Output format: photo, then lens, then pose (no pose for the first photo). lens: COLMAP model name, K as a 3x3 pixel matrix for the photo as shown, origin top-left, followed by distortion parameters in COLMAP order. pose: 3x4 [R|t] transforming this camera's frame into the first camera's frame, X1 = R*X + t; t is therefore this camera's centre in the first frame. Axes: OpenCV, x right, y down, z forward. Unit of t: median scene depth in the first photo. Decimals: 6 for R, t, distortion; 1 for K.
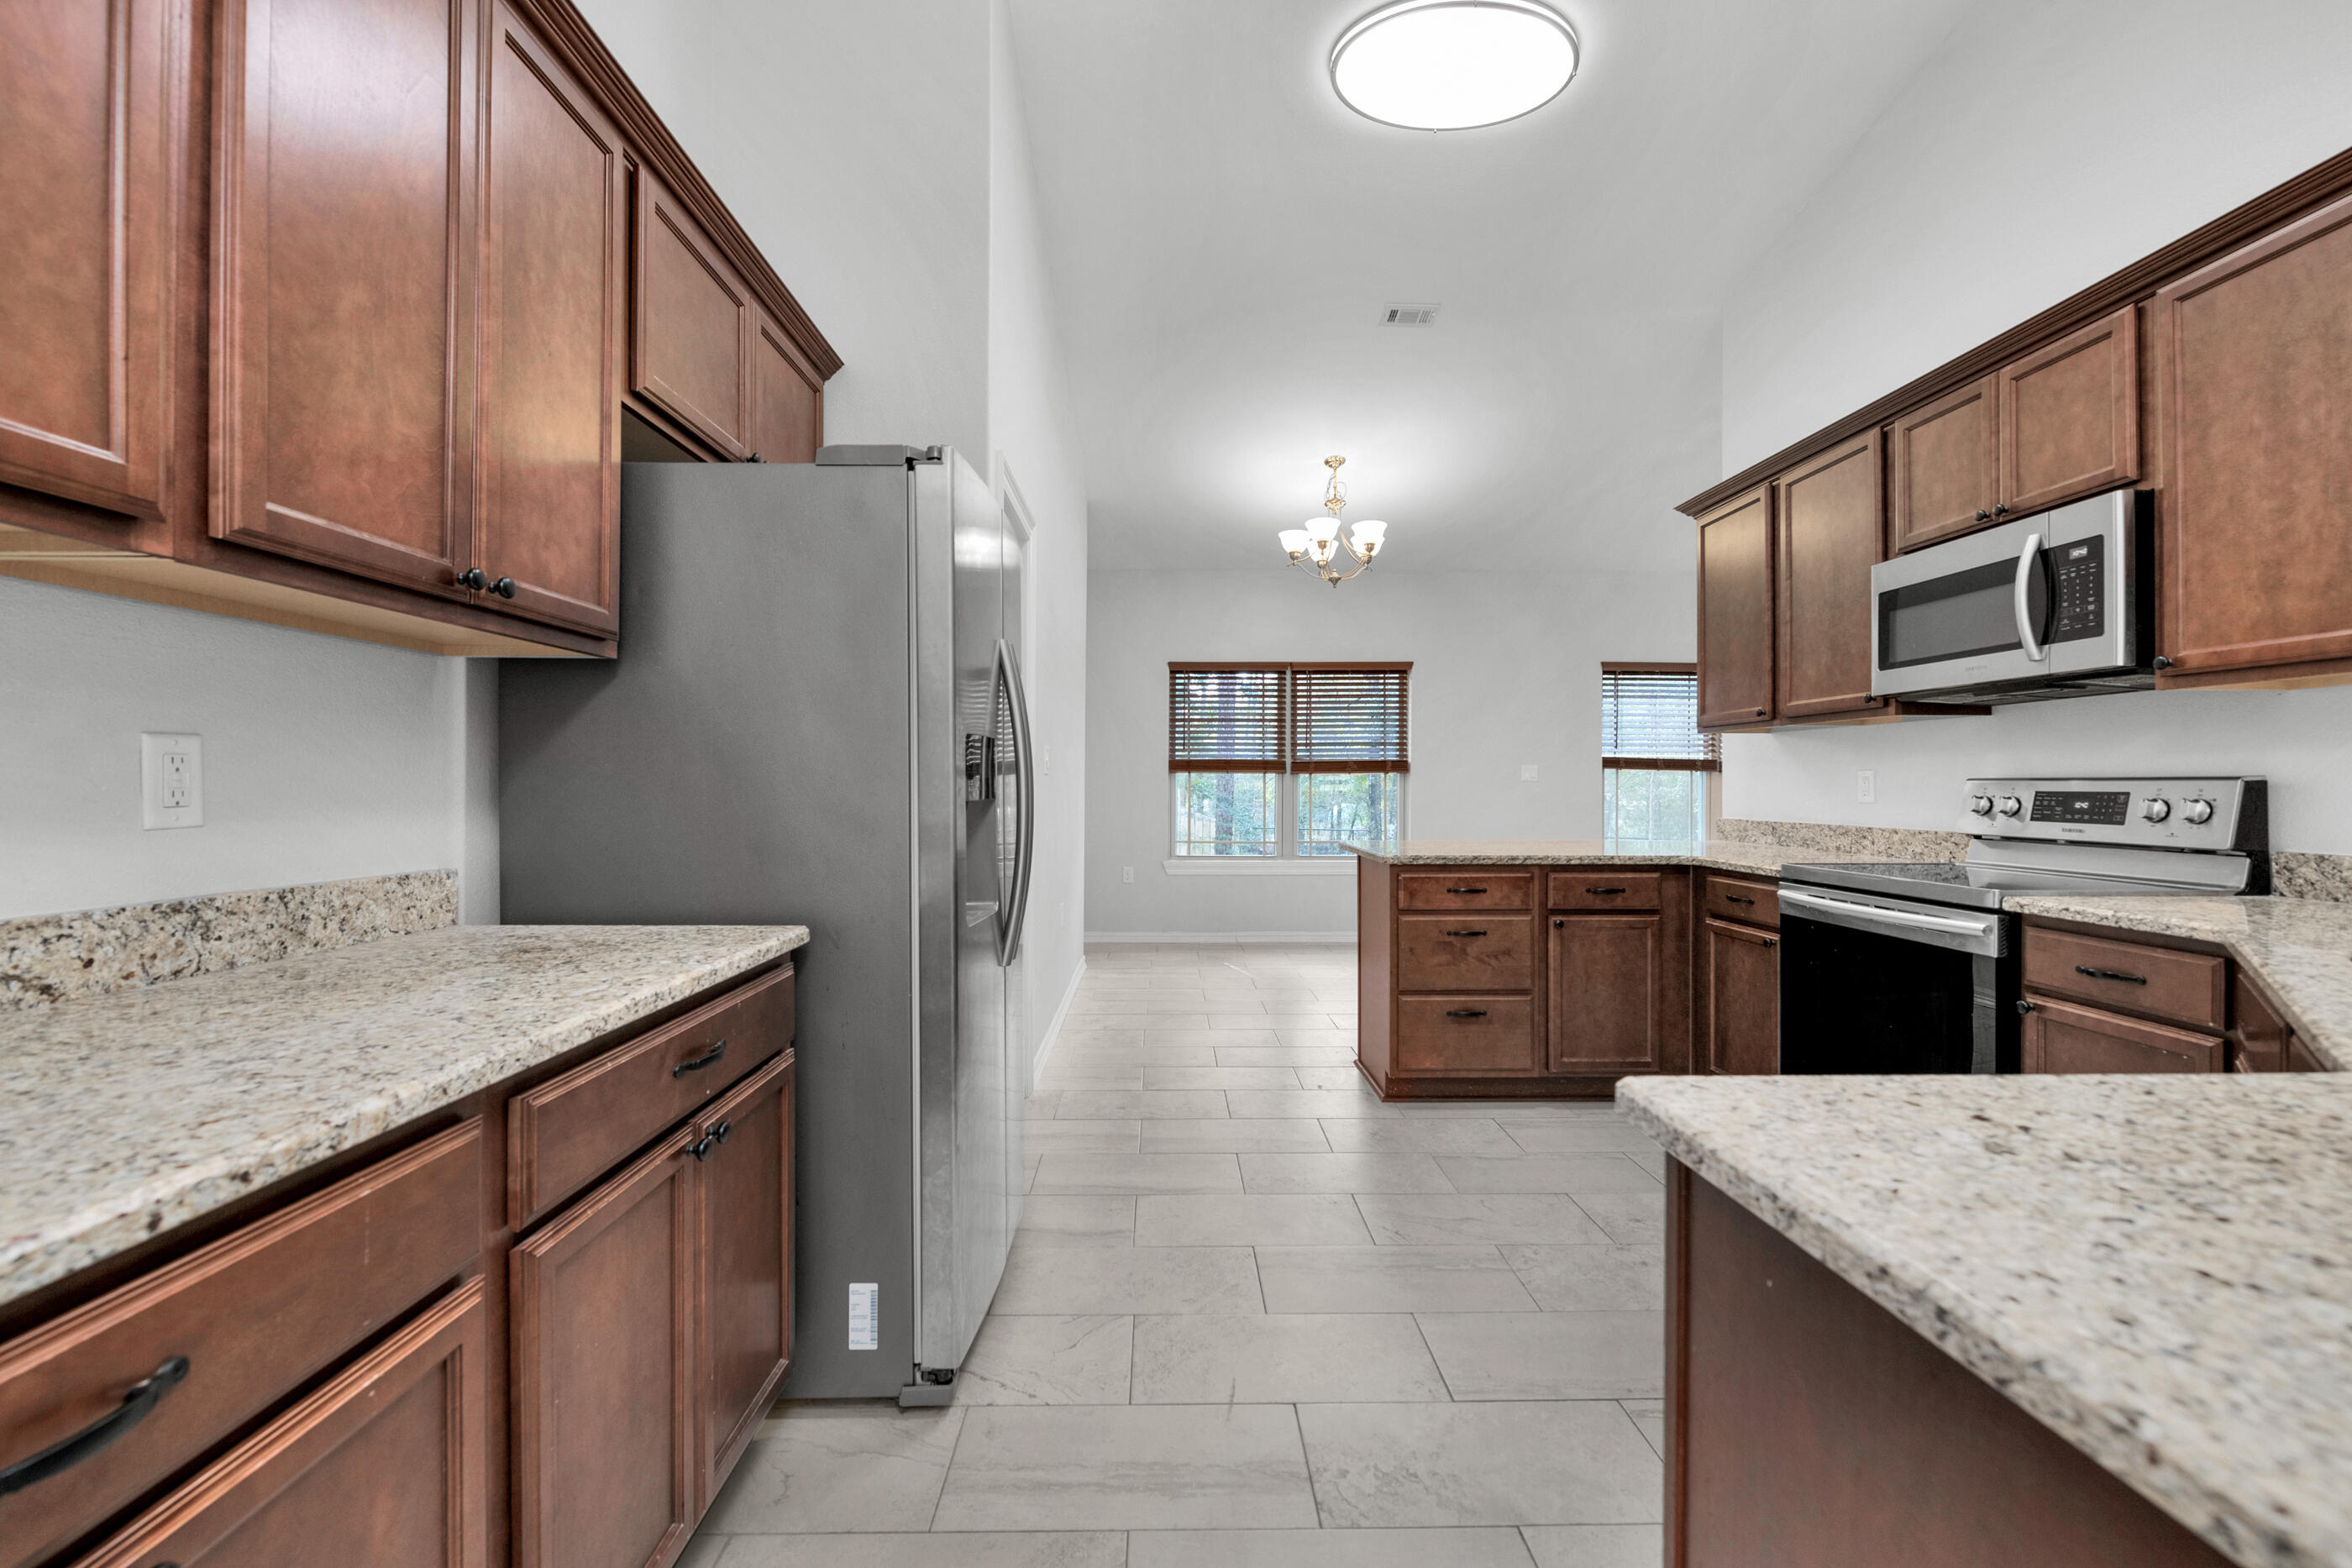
lens RADIAL K [[1001.3, 0, 1165.7], [0, 1001.3, 769.9], [0, 0, 1]] dist [-0.015354, 0.000014]
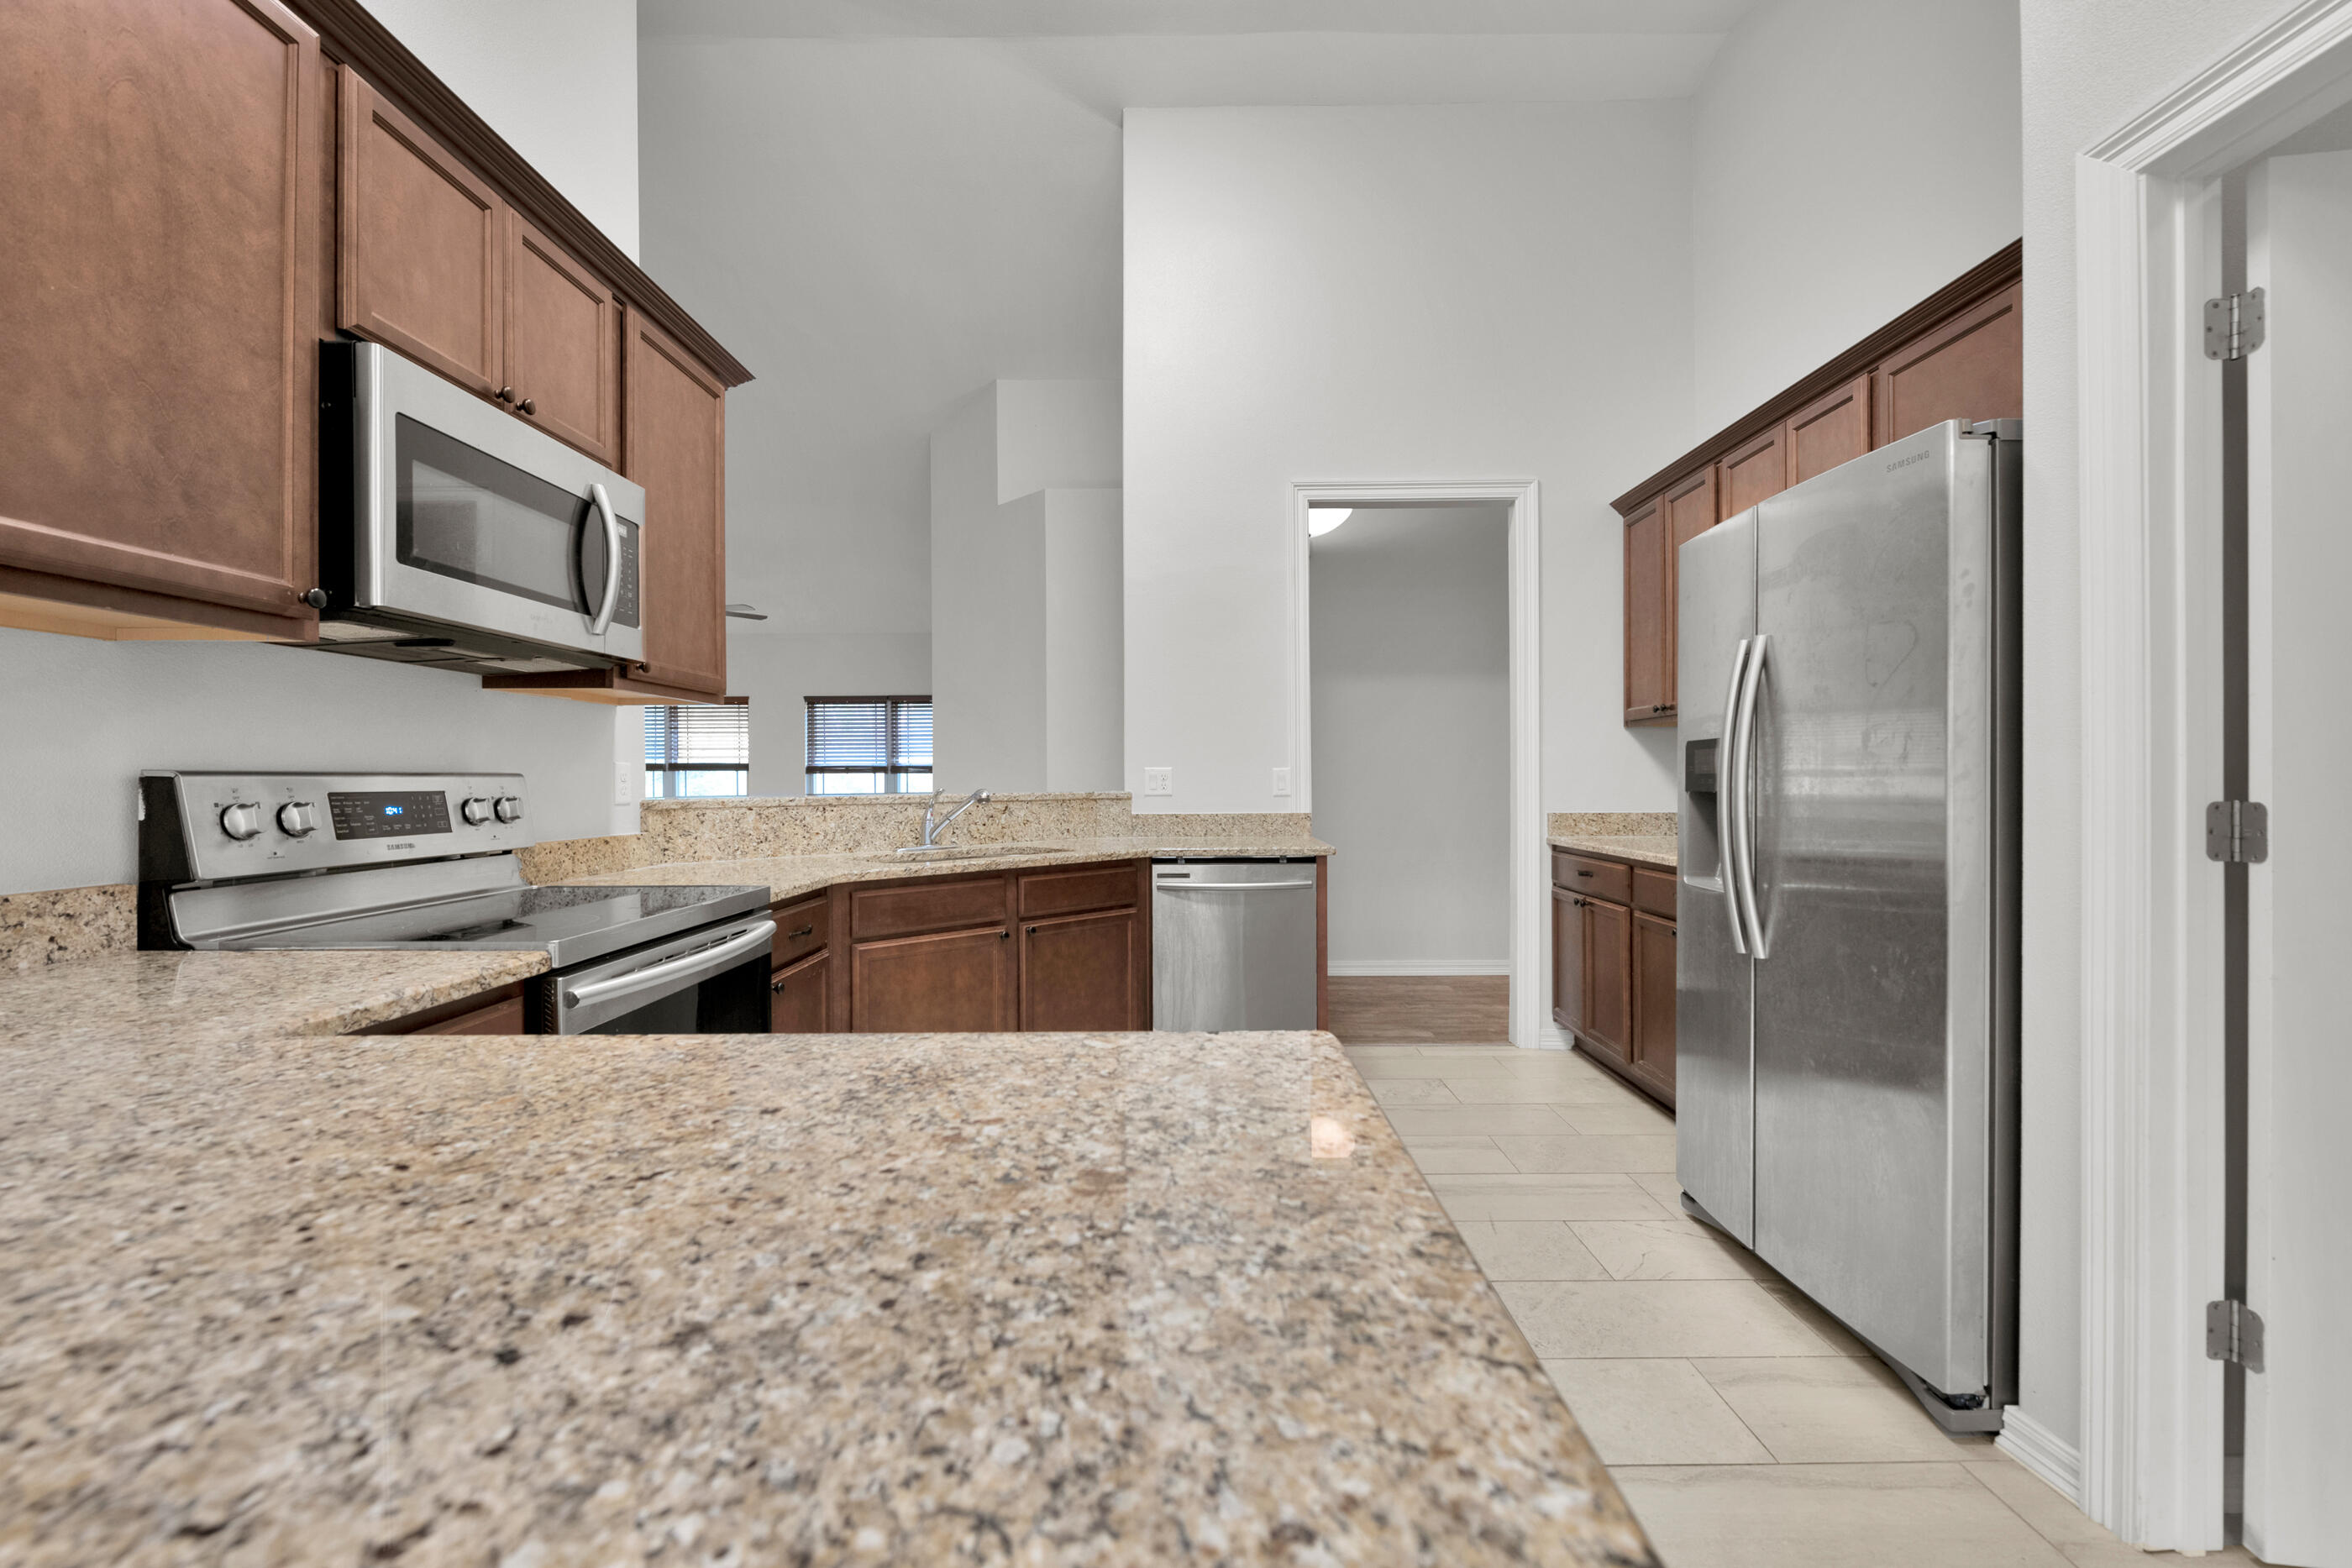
lens RADIAL K [[987.1, 0, 1183.1], [0, 987.1, 782.5], [0, 0, 1]] dist [-0.009151, -0.000226]
pose [[-0.999947, 0.002895, 0.009875, 0.288893], [0.002785, 0.999935, -0.011076, 0.020553], [-0.009907, -0.011048, -0.999890, 1.409538]]
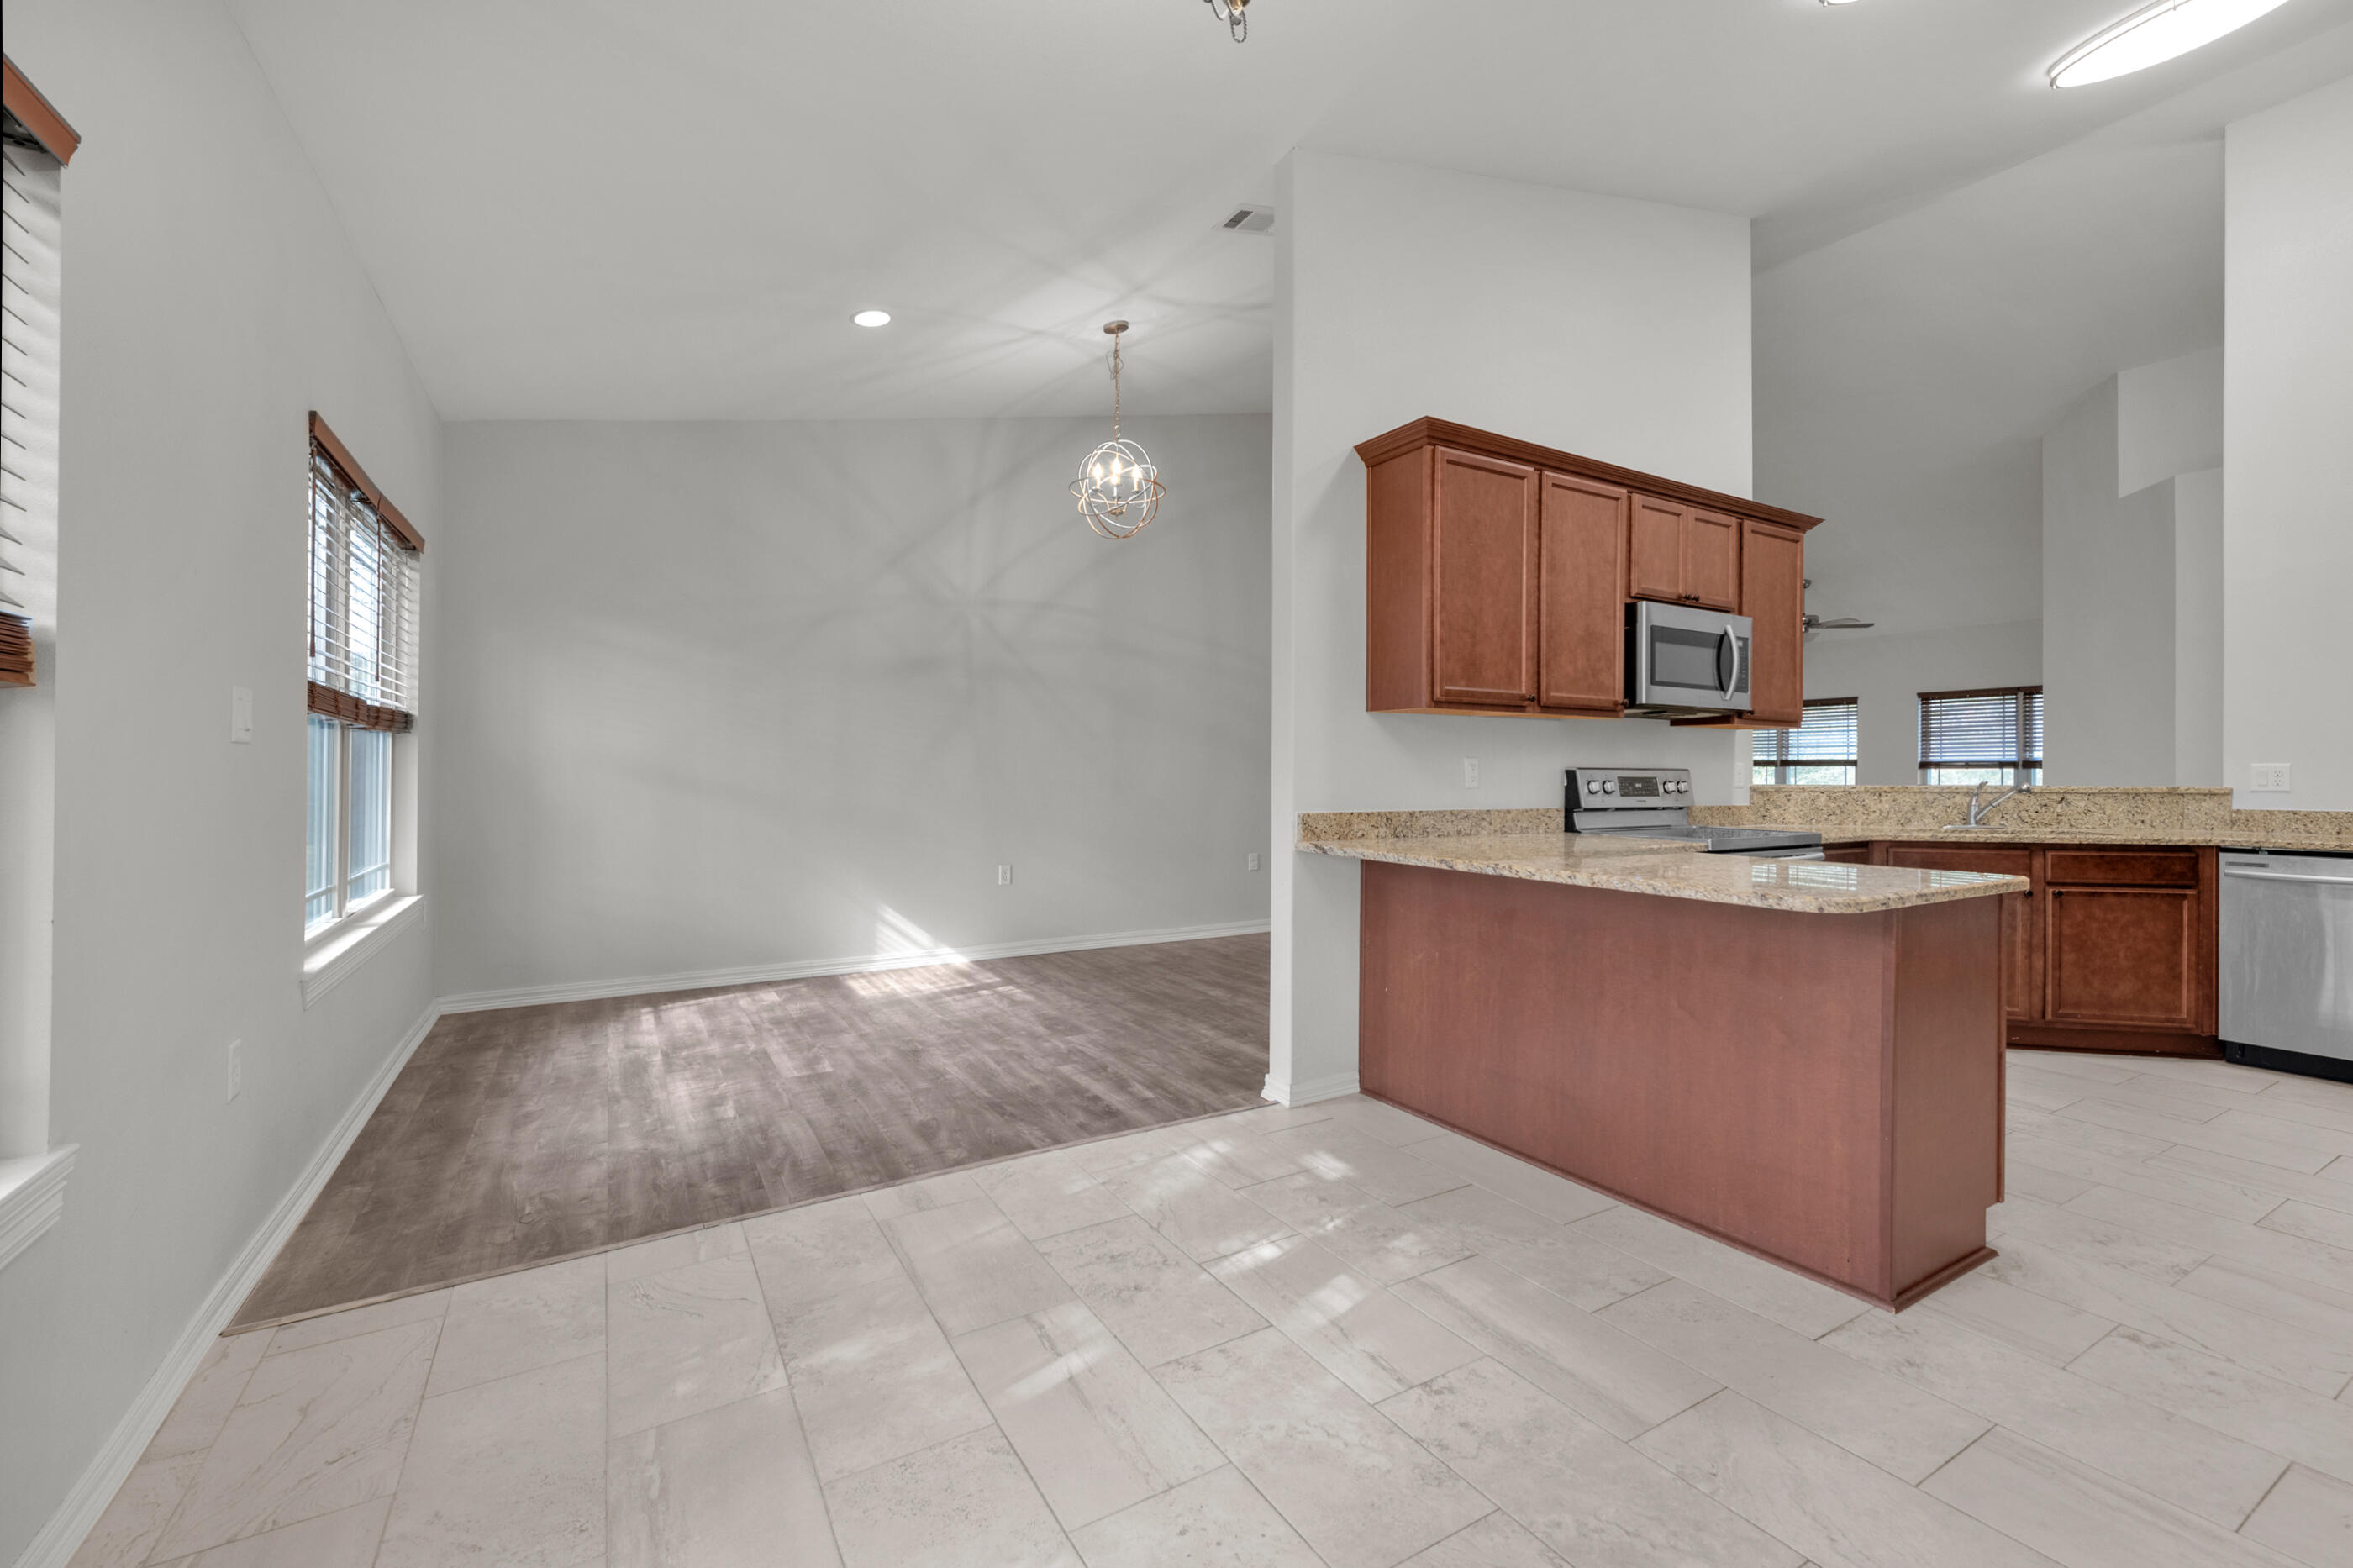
lens RADIAL K [[1001.8, 0, 1166.2], [0, 1001.8, 769.9], [0, 0, 1]] dist [-0.015354, 0.000014]
pose [[-0.498130, 0.000252, 0.867102, -0.090155], [-0.017519, 0.999793, -0.010355, 0.034194], [-0.866925, -0.020349, -0.498023, 2.059882]]
